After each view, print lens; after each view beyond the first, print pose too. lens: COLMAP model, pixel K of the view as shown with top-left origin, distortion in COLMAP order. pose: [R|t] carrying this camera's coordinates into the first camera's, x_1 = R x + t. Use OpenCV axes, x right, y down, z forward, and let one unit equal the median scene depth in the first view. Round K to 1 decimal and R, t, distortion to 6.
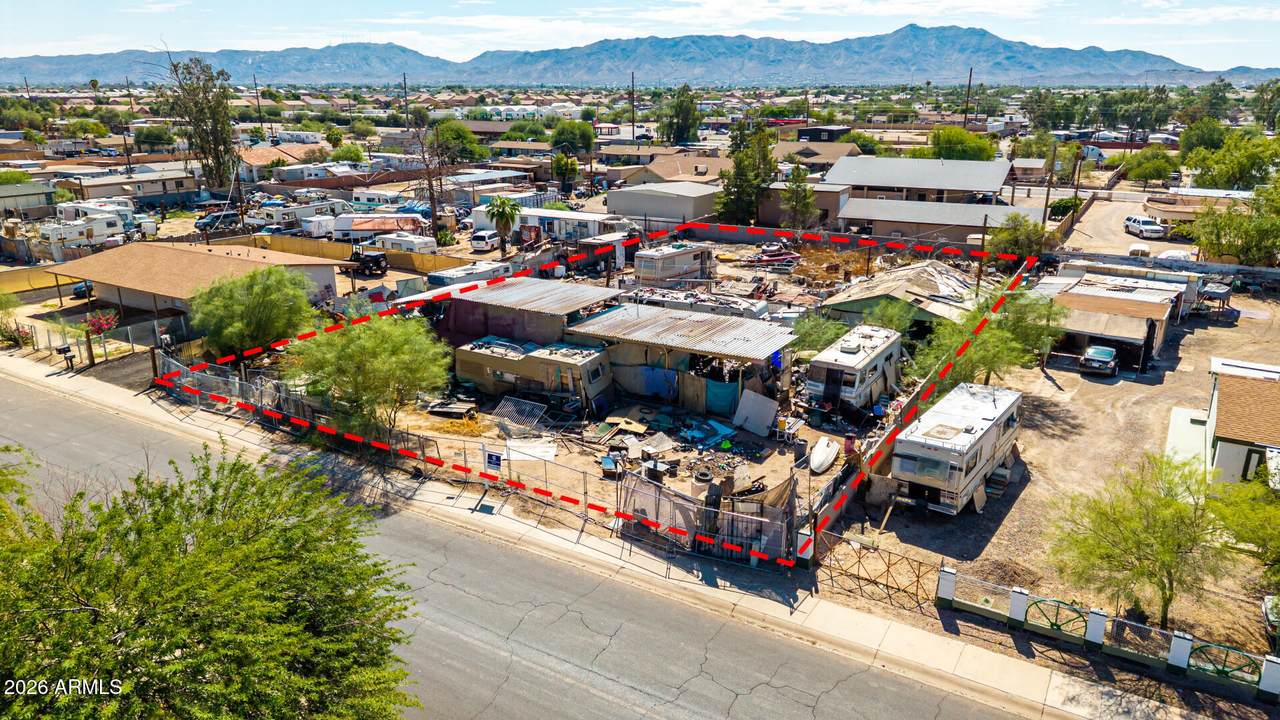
lens RADIAL K [[853.7, 0, 640.0], [0, 853.7, 360.0], [0, 0, 1]] dist [0.035864, -0.045531]
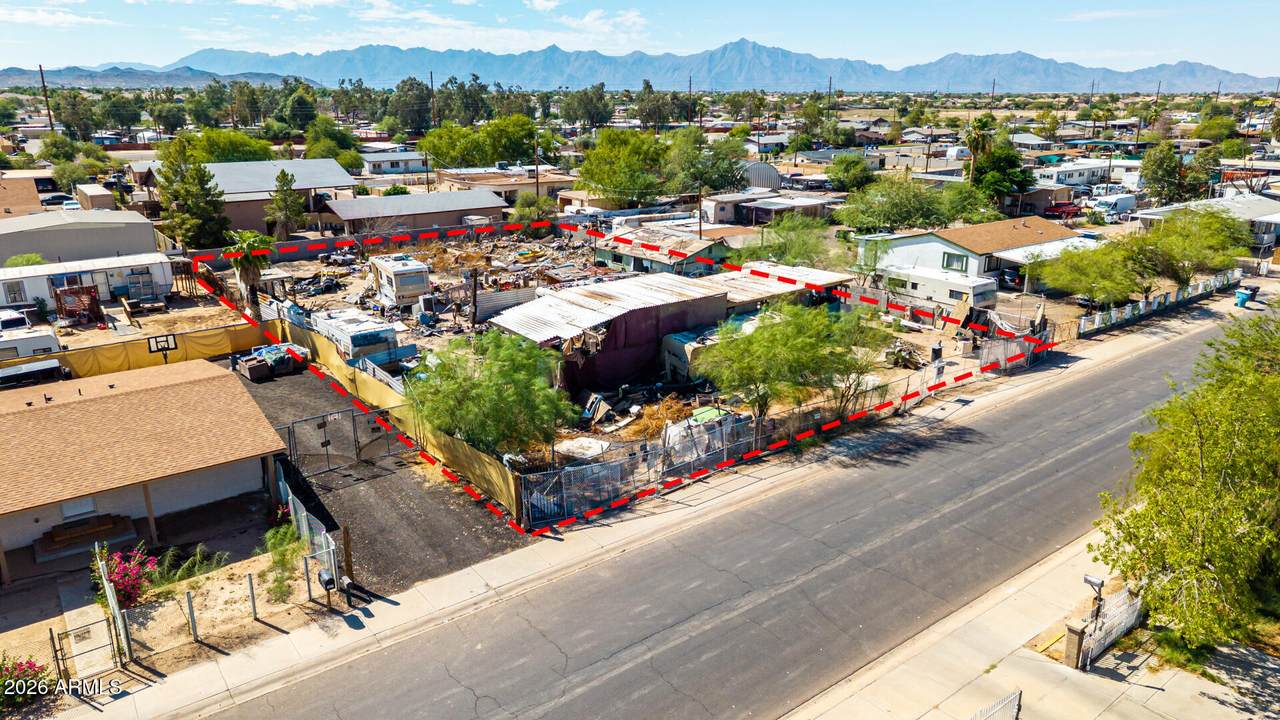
lens RADIAL K [[853.7, 0, 640.0], [0, 853.7, 360.0], [0, 0, 1]] dist [0.035864, -0.045531]
pose [[0.360965, -0.275223, 0.891042, -0.582409], [0.276415, 0.944101, 0.179635, -0.102098], [-0.890673, 0.181455, 0.416863, 0.329456]]
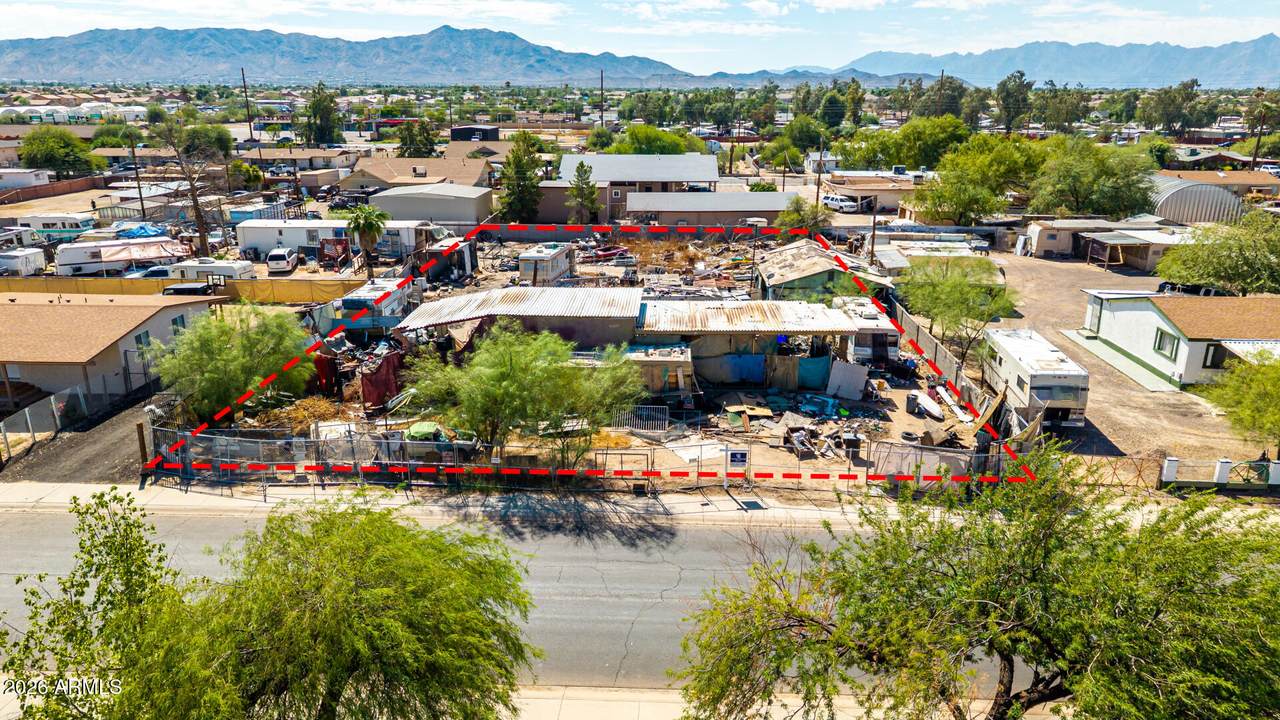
lens RADIAL K [[853.7, 0, 640.0], [0, 853.7, 360.0], [0, 0, 1]] dist [0.035864, -0.045531]
pose [[0.877970, -0.140213, 0.457722, -0.274107], [0.140067, 0.989542, 0.034456, -0.018036], [-0.457767, 0.033861, 0.888427, 0.061418]]
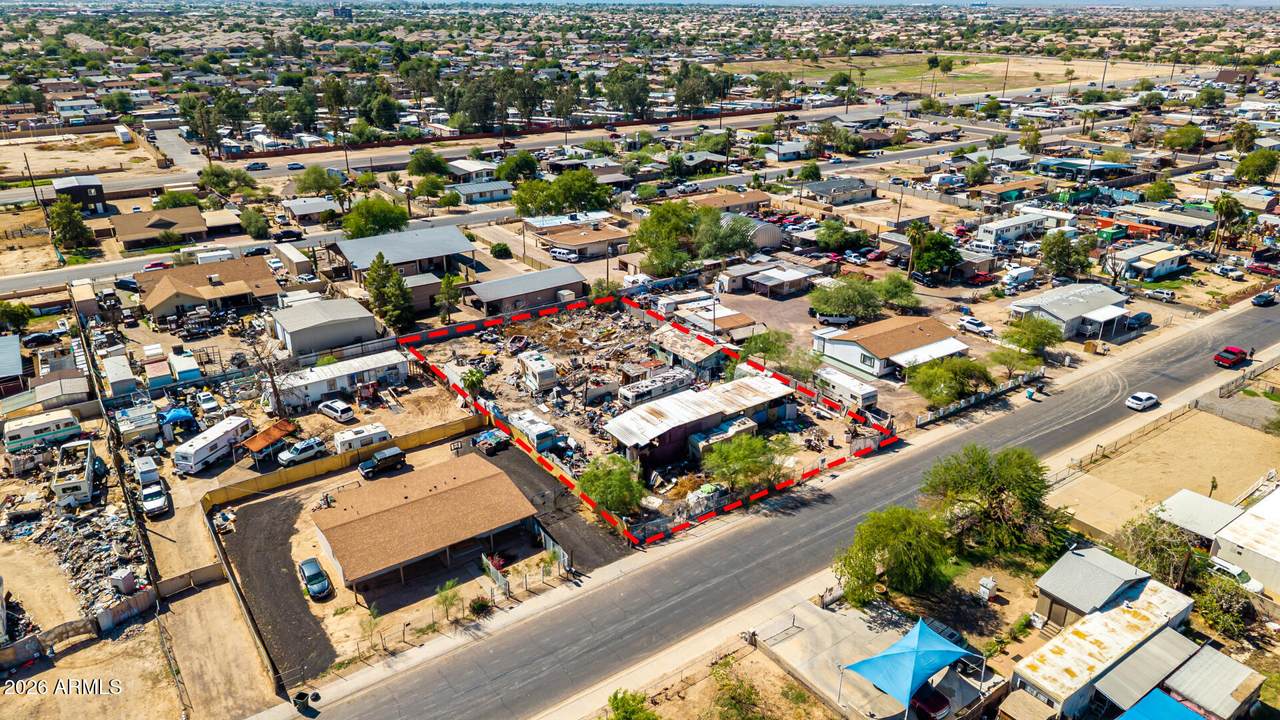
lens RADIAL K [[849.0, 0, 640.0], [0, 849.0, 360.0], [0, 0, 1]] dist [0.091633, -0.151445]
pose [[0.397412, -0.352821, 0.847102, -0.991511], [0.270399, 0.927168, 0.259313, -0.398464], [-0.876897, 0.126001, 0.463870, 0.082629]]
